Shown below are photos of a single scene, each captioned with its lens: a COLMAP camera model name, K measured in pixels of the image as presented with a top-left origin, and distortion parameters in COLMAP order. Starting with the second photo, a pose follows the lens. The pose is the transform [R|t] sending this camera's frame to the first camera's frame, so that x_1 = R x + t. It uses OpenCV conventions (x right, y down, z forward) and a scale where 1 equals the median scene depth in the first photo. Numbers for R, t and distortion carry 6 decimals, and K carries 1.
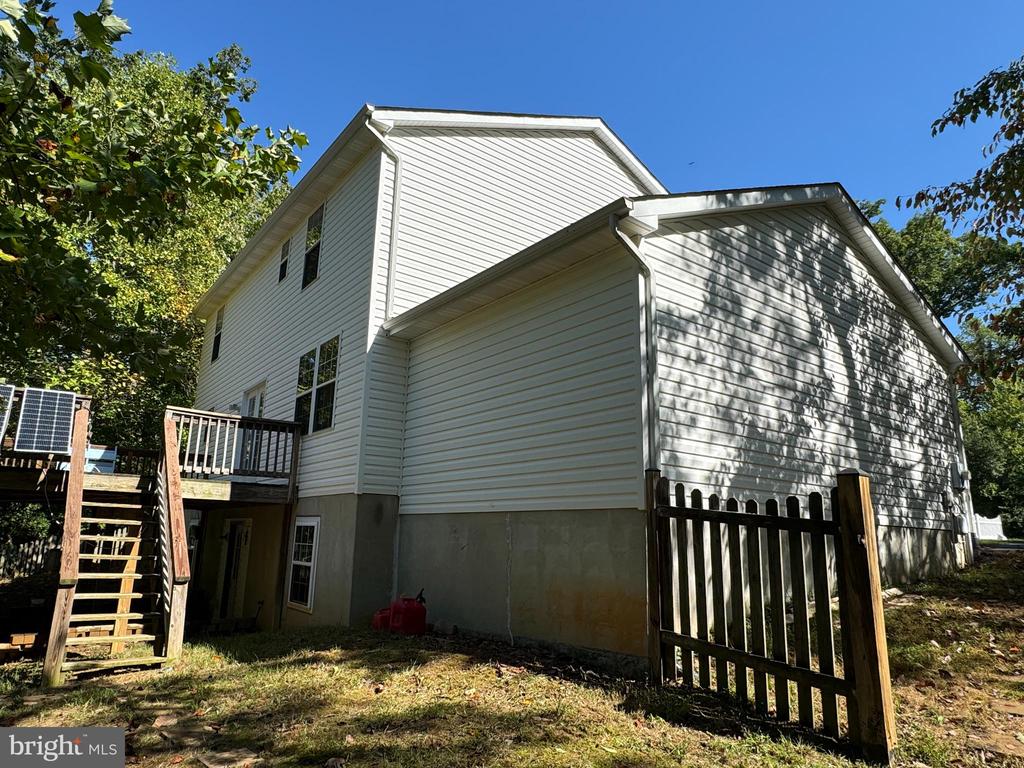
lens RADIAL K [[628.7, 0, 512.0], [0, 628.7, 384.0], [0, 0, 1]] dist [-0.038327, -0.000724]
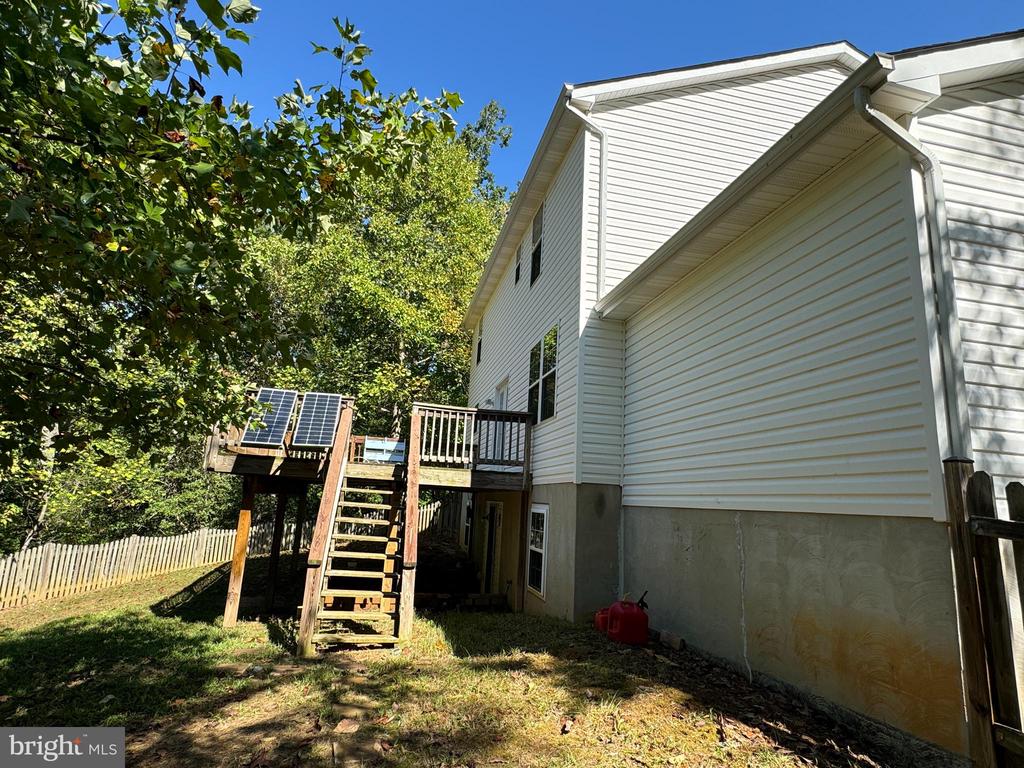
lens RADIAL K [[553.9, 0, 512.0], [0, 553.9, 384.0], [0, 0, 1]] dist [-0.010554, 0.001371]
pose [[0.902051, -0.060021, -0.427437, 0.040438], [0.063832, 0.997946, -0.005424, 0.022819], [0.426884, -0.022391, 0.904029, 0.207542]]
